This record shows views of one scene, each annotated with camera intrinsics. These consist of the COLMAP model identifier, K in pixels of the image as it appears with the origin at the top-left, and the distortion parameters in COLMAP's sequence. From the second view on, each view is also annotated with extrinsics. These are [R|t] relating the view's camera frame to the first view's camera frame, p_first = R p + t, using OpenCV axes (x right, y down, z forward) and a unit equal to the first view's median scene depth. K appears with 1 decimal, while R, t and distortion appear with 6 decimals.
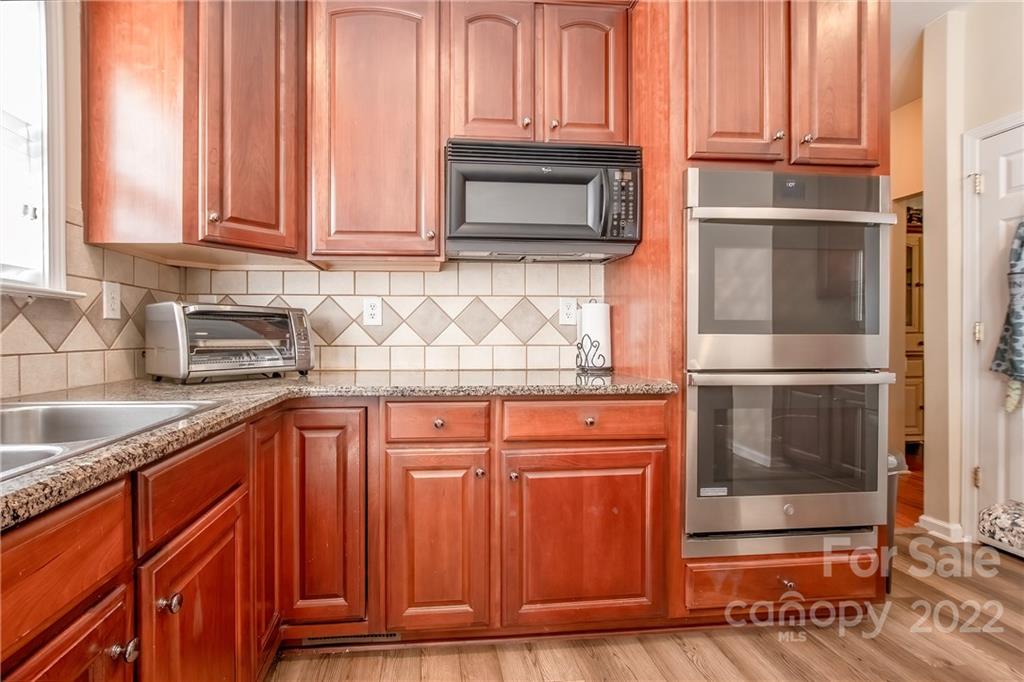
lens RADIAL K [[454.3, 0, 472.5], [0, 454.3, 333.7], [0, 0, 1]] dist [-0.007334, 0.000685]
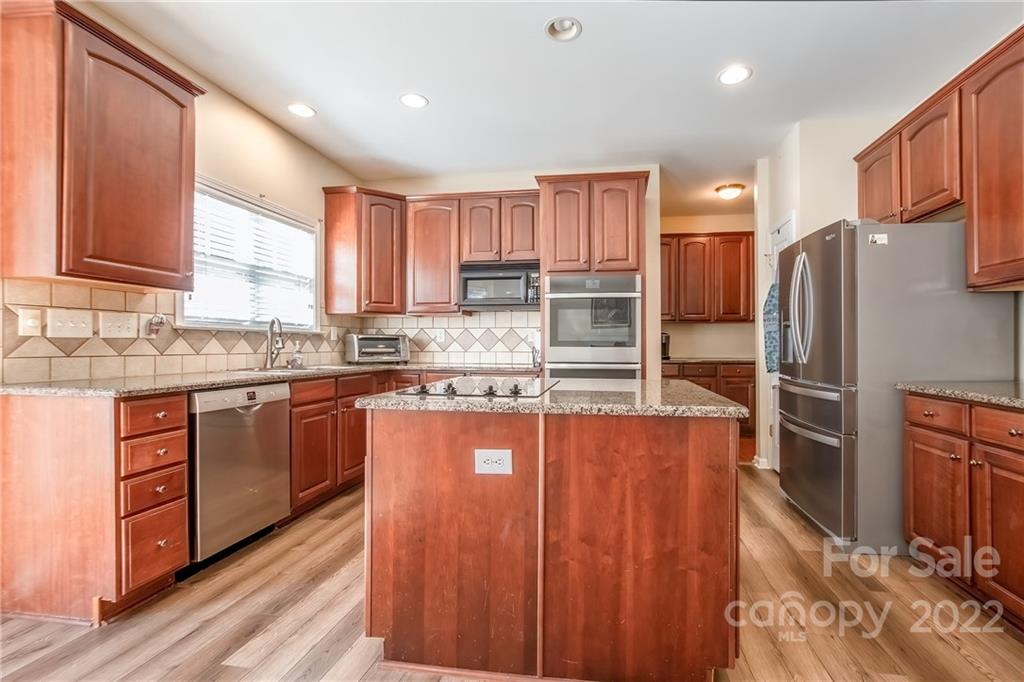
lens RADIAL K [[454.3, 0, 562.0], [0, 454.3, 342.2], [0, 0, 1]] dist [-0.007334, 0.000685]
pose [[0.977215, 0.000709, -0.212249, 0.867535], [-0.002122, 0.999977, -0.006426, -0.006224], [0.212240, 0.006730, 0.977194, -1.063686]]
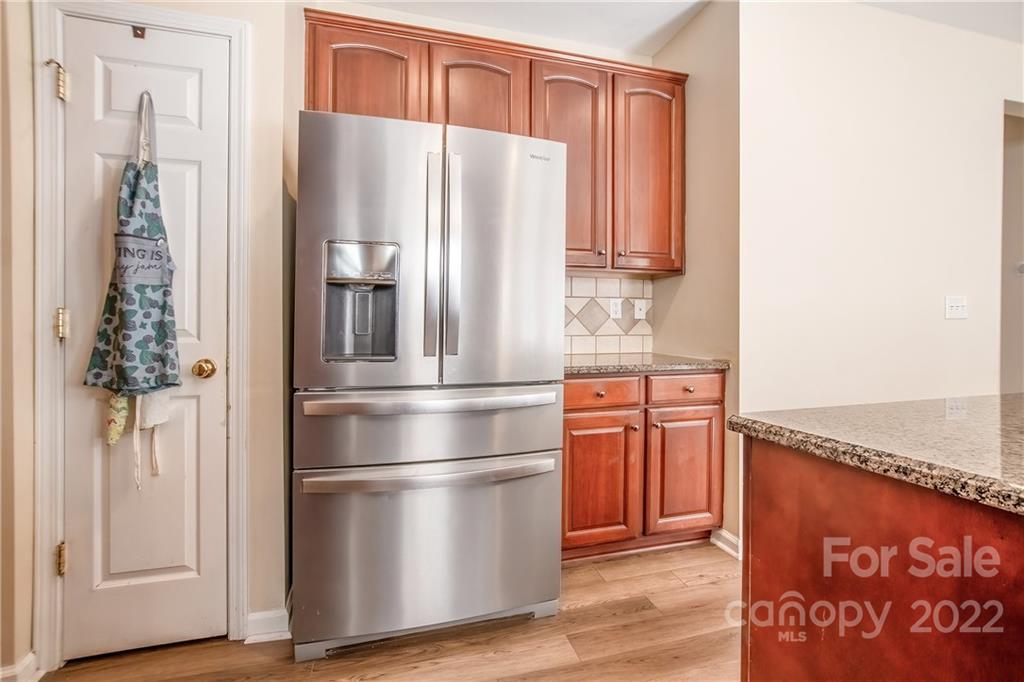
lens RADIAL K [[431.3, 0, 519.8], [0, 431.3, 326.2], [0, 0, 1]] dist [-0.001104, 0.000063]
pose [[-0.164858, -0.000882, 0.986317, 0.531168], [0.001759, 0.999998, 0.001188, -0.000673], [-0.986316, 0.001930, -0.164856, 0.581799]]
